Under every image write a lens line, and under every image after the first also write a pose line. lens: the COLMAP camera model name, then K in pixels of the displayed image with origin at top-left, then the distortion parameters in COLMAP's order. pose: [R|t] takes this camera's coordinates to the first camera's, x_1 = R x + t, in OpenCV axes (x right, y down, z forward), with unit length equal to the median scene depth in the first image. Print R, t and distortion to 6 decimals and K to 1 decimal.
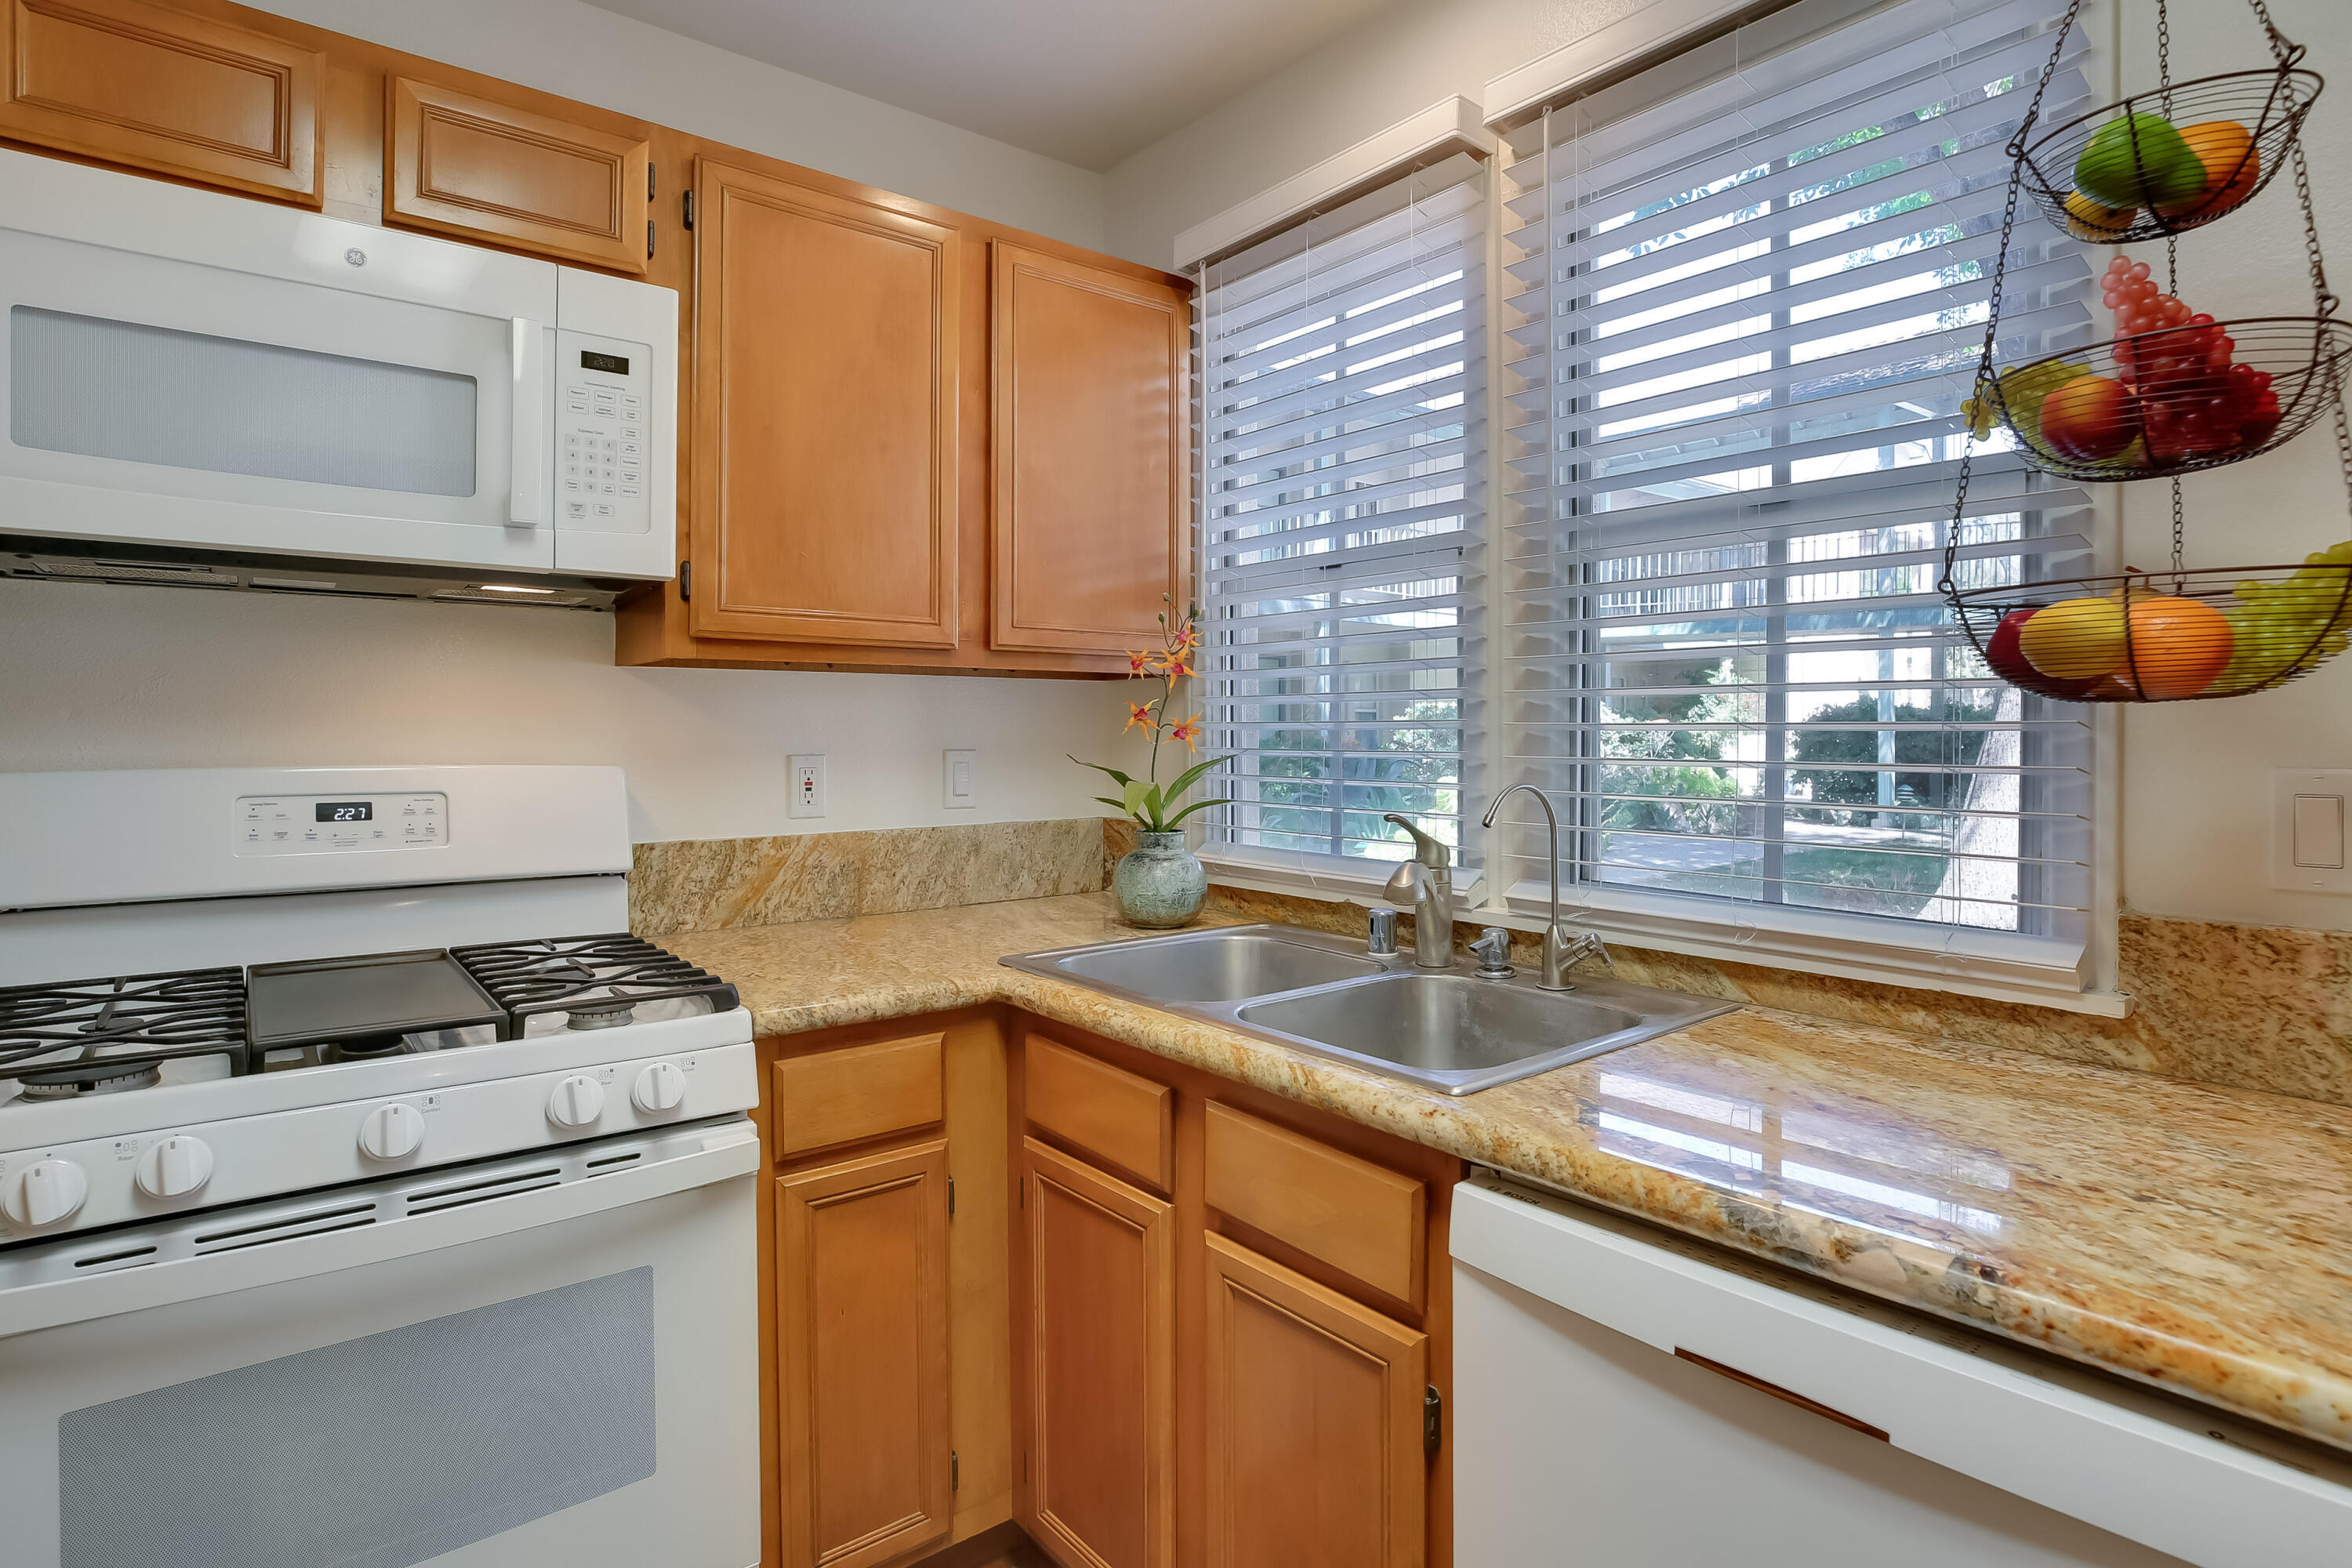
lens RADIAL K [[1225.4, 0, 1164.6], [0, 1225.4, 737.9], [0, 0, 1]] dist [-0.037211, 0.014266]
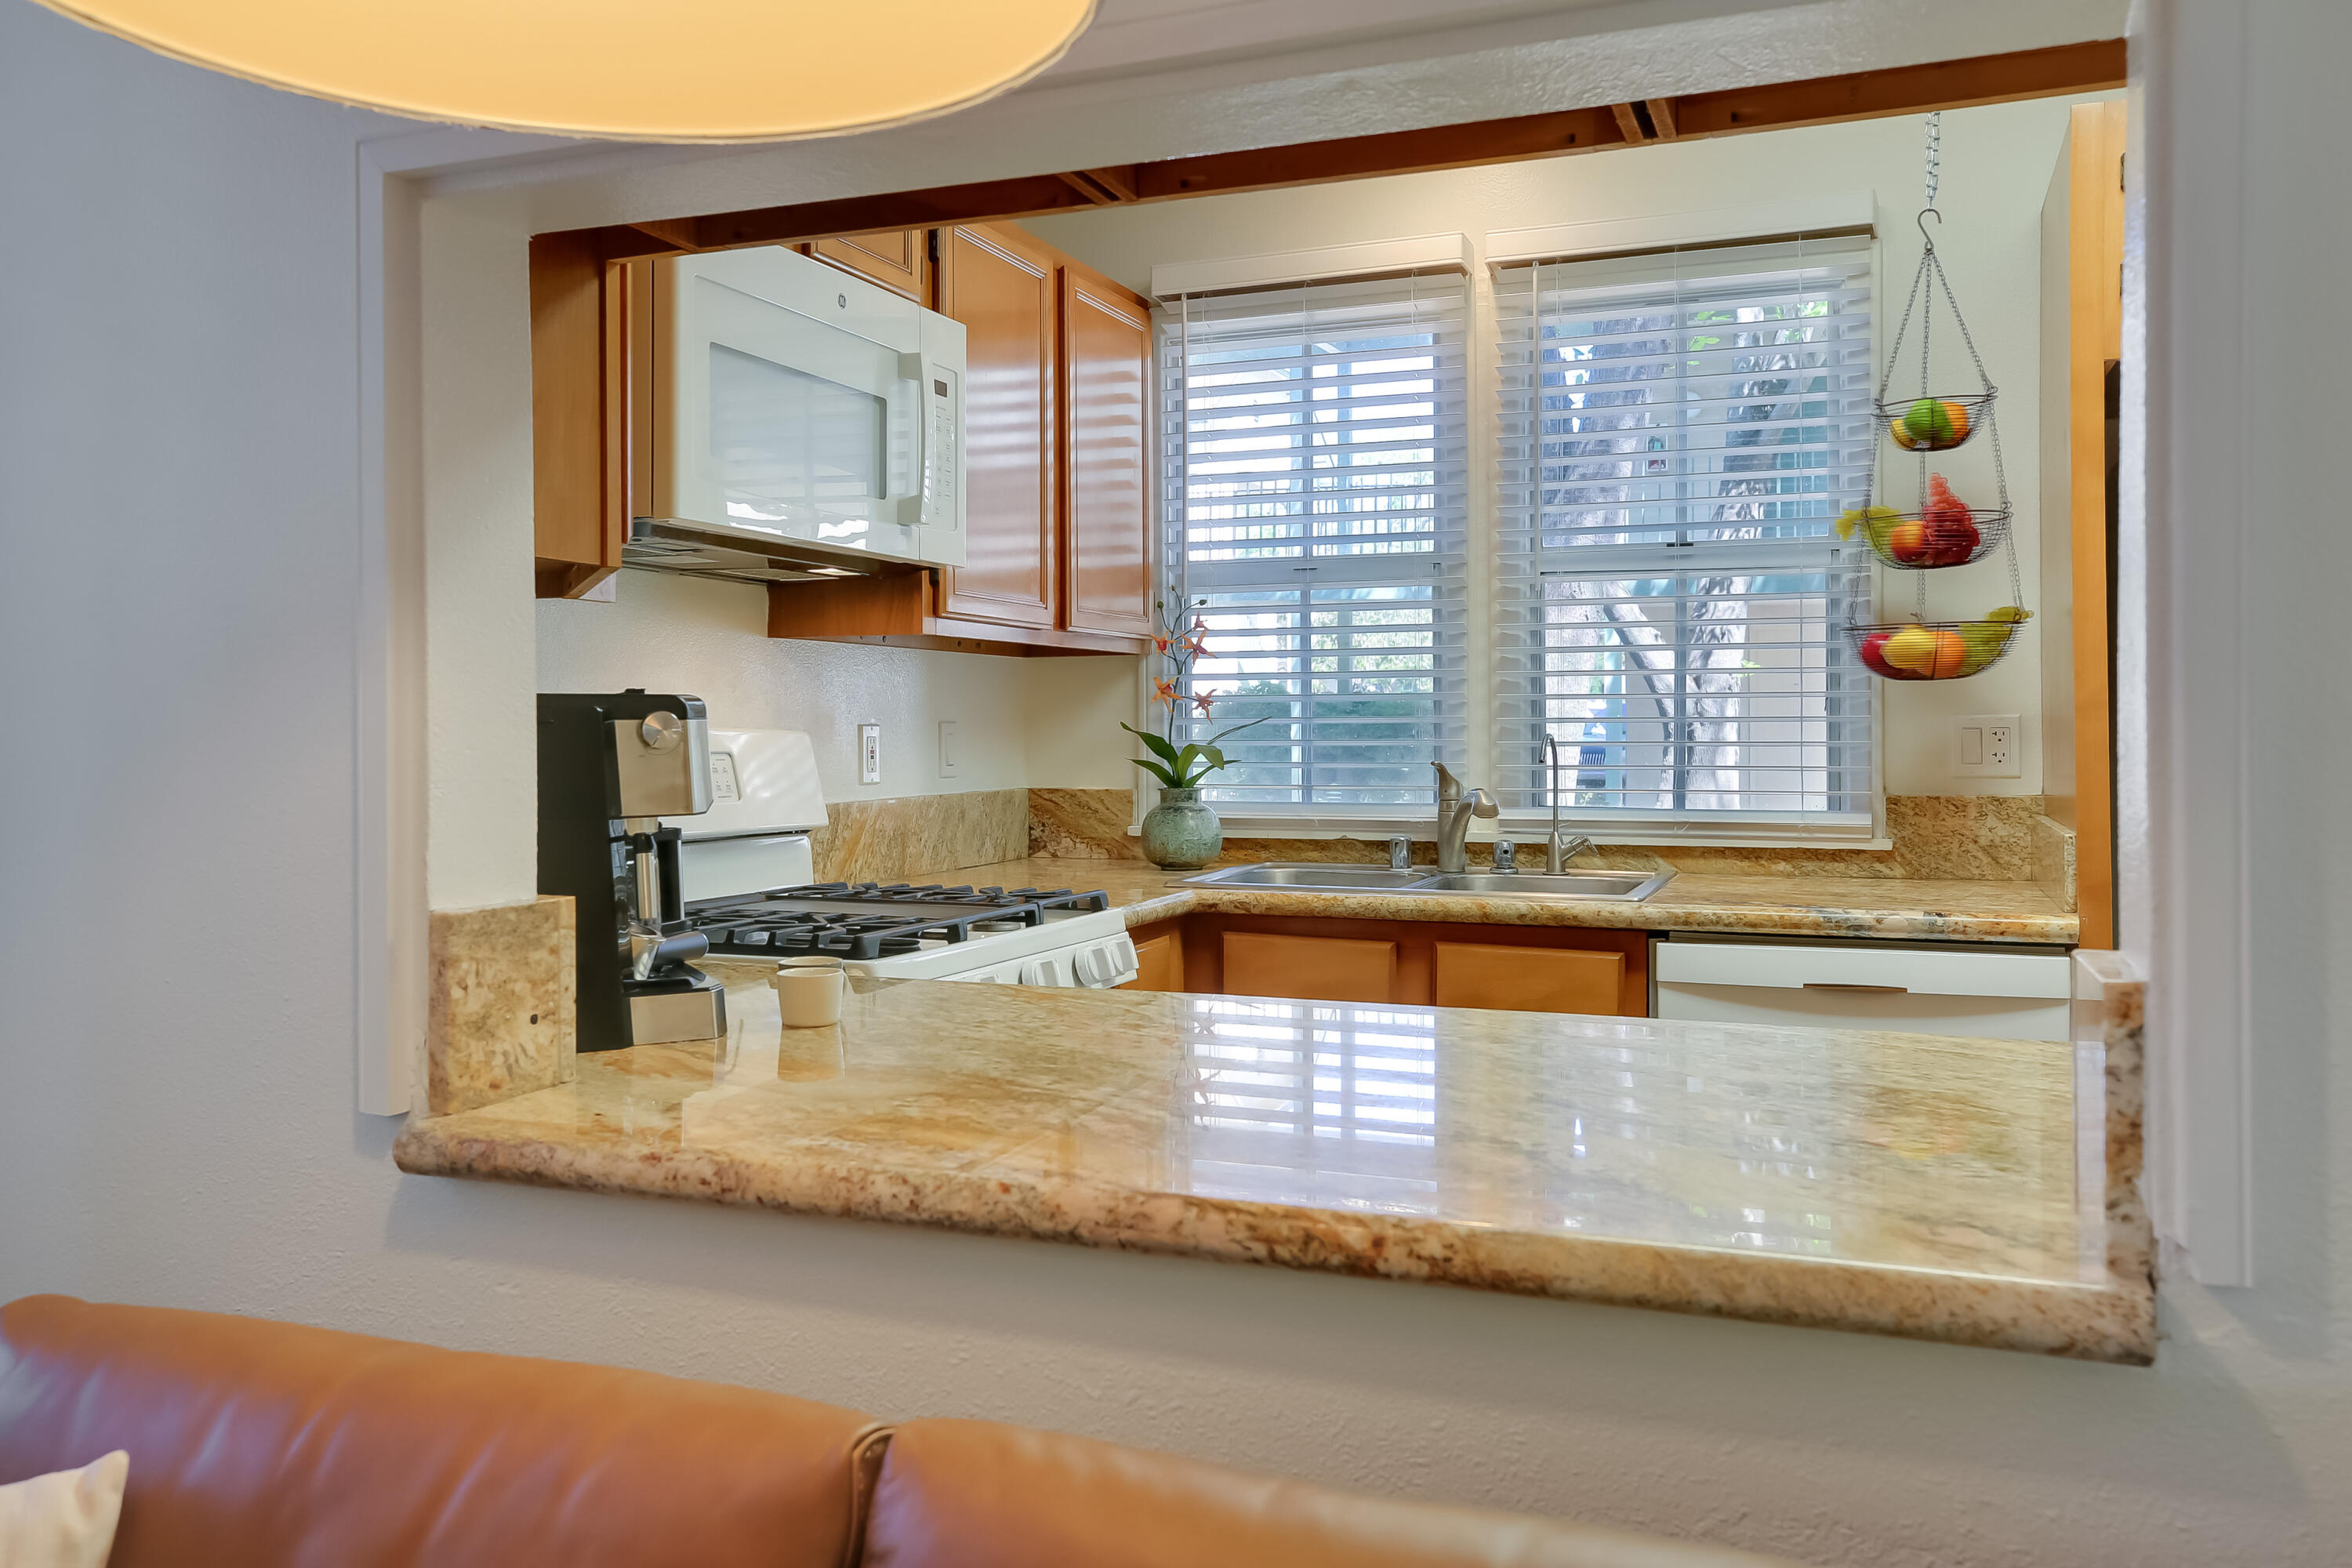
lens RADIAL K [[1839.8, 0, 1147.7], [0, 1839.8, 729.0], [0, 0, 1]] dist [0.017944, 0.000912]
pose [[0.870520, -0.003400, 0.492121, -1.146552], [0.006979, 0.999961, -0.005436, 0.037031], [-0.492083, 0.008167, 0.870510, -0.659090]]
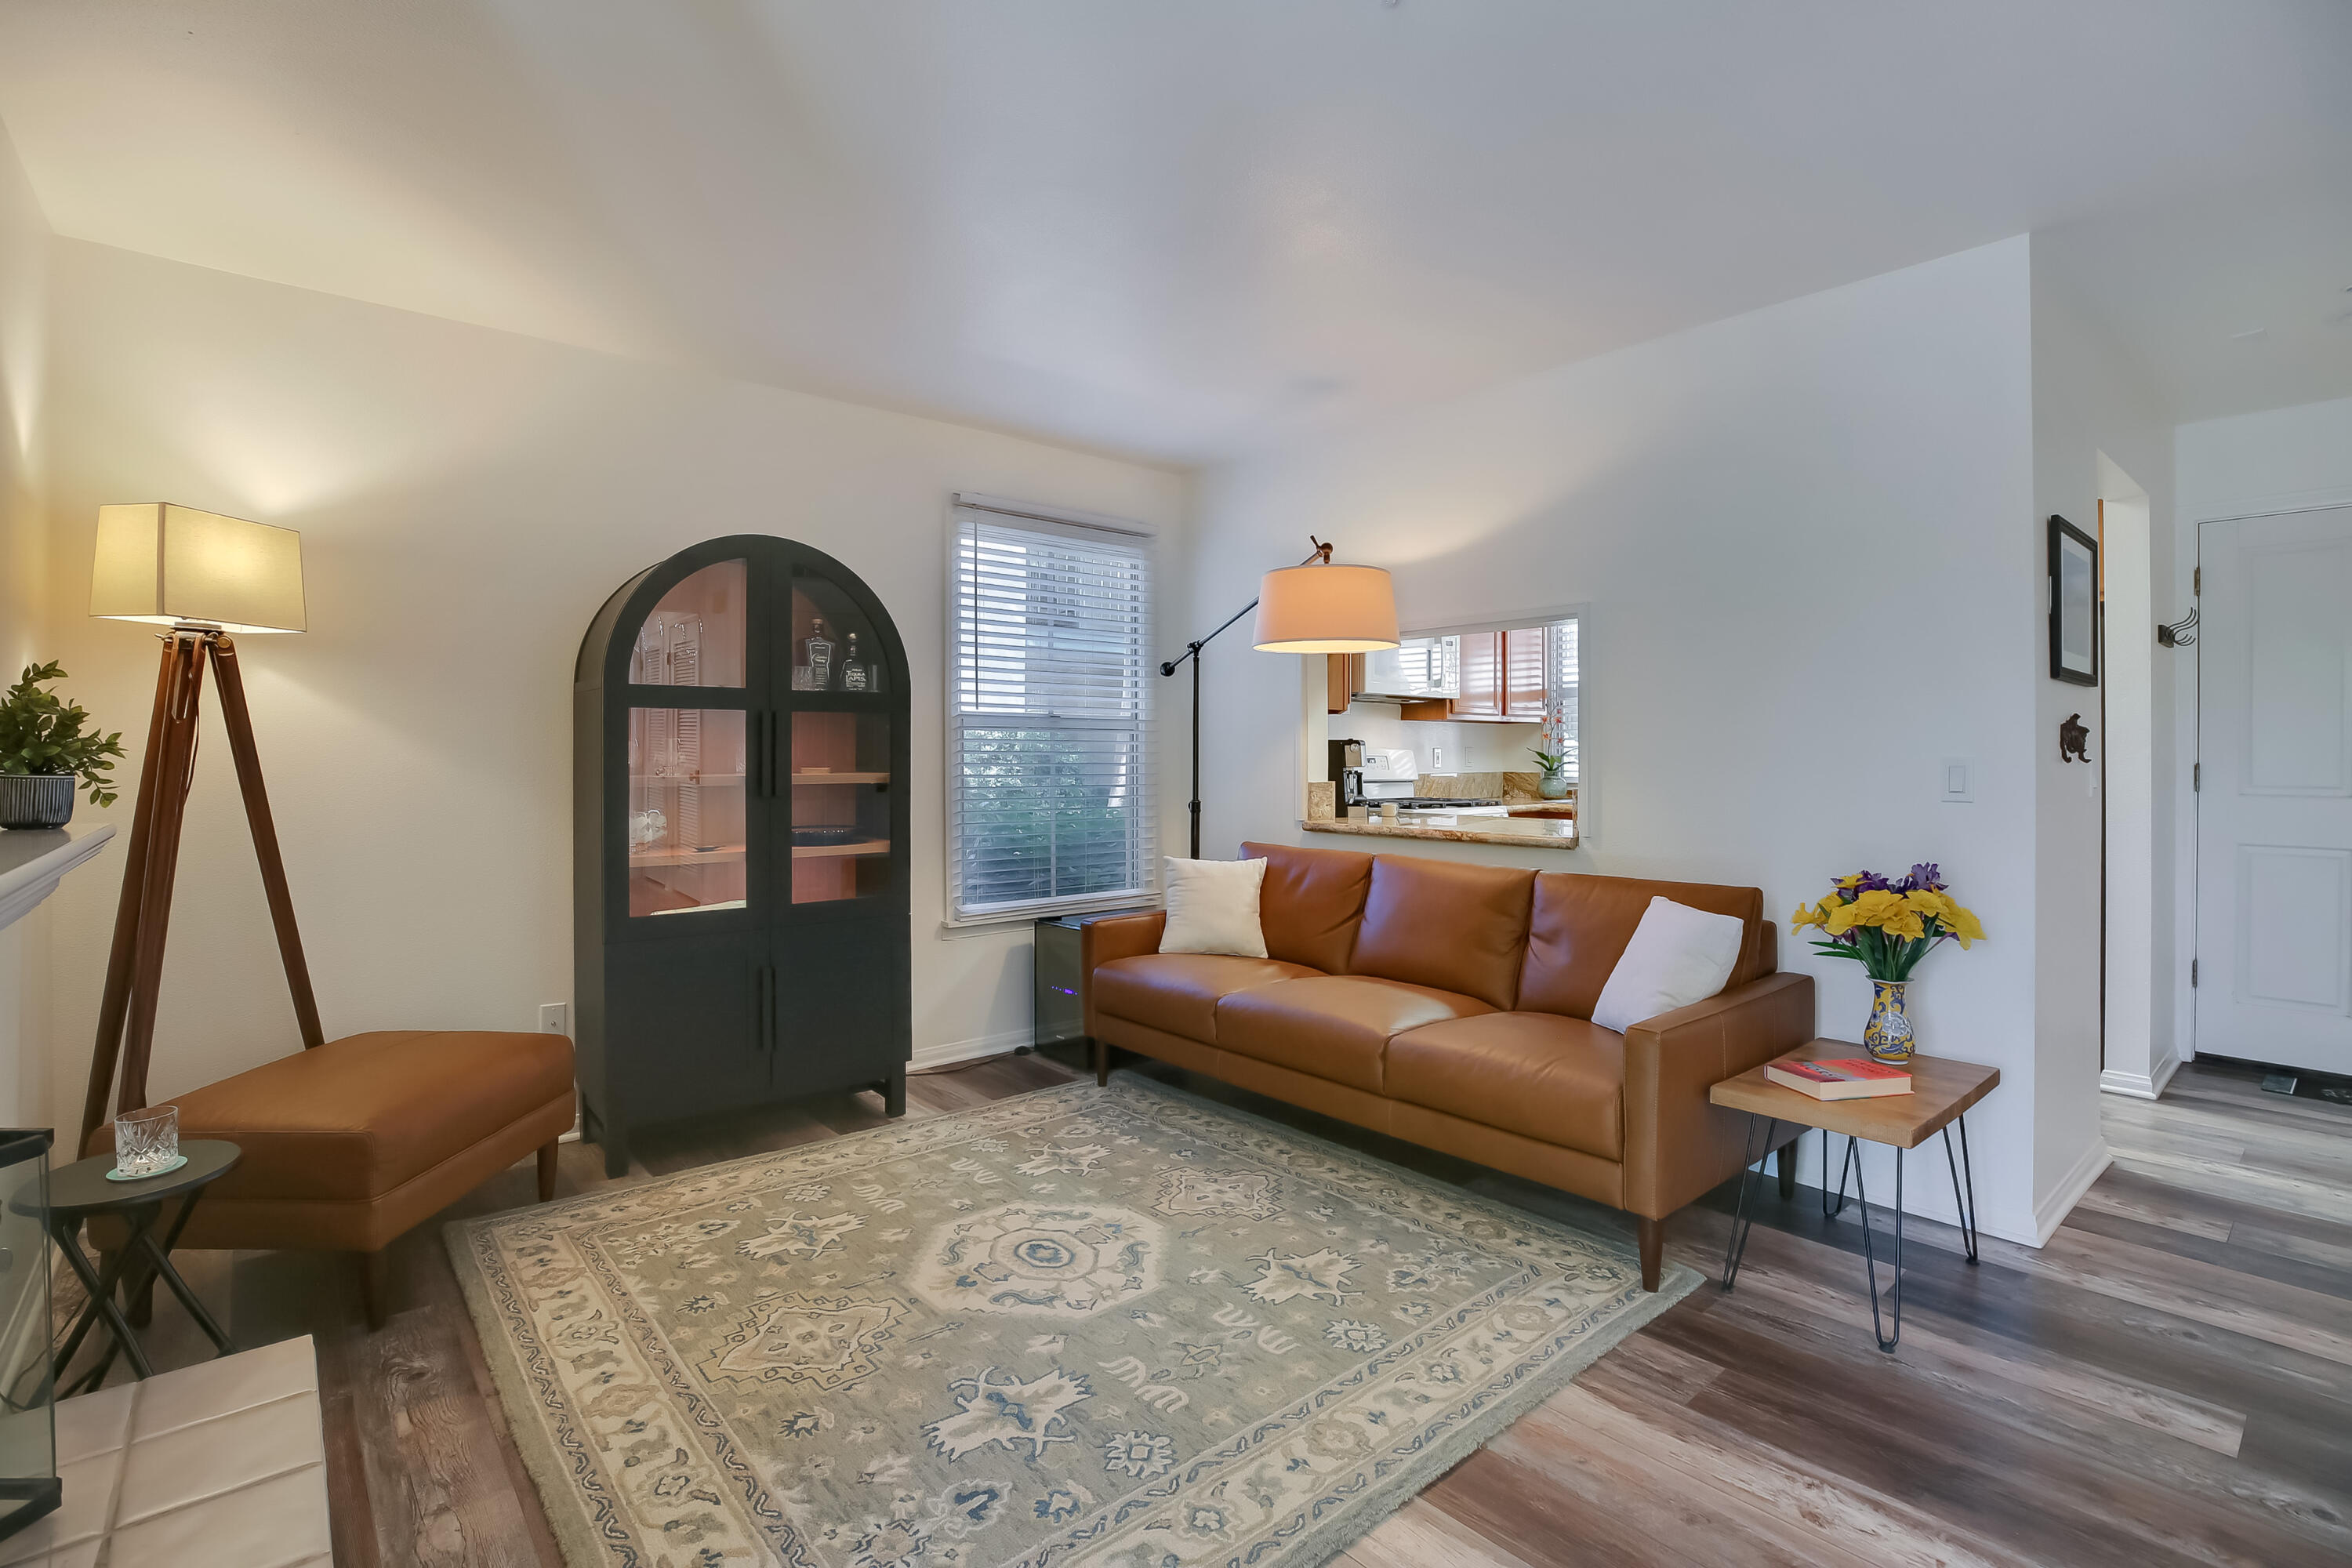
lens RADIAL K [[1089.5, 0, 1180.0], [0, 1089.5, 778.8], [0, 0, 1]] dist [-0.041401, 0.009331]
pose [[0.998766, -0.002040, 0.049622, -1.436547], [0.001282, 0.999882, 0.015301, 0.063649], [-0.049648, -0.015219, 0.998651, -2.257096]]
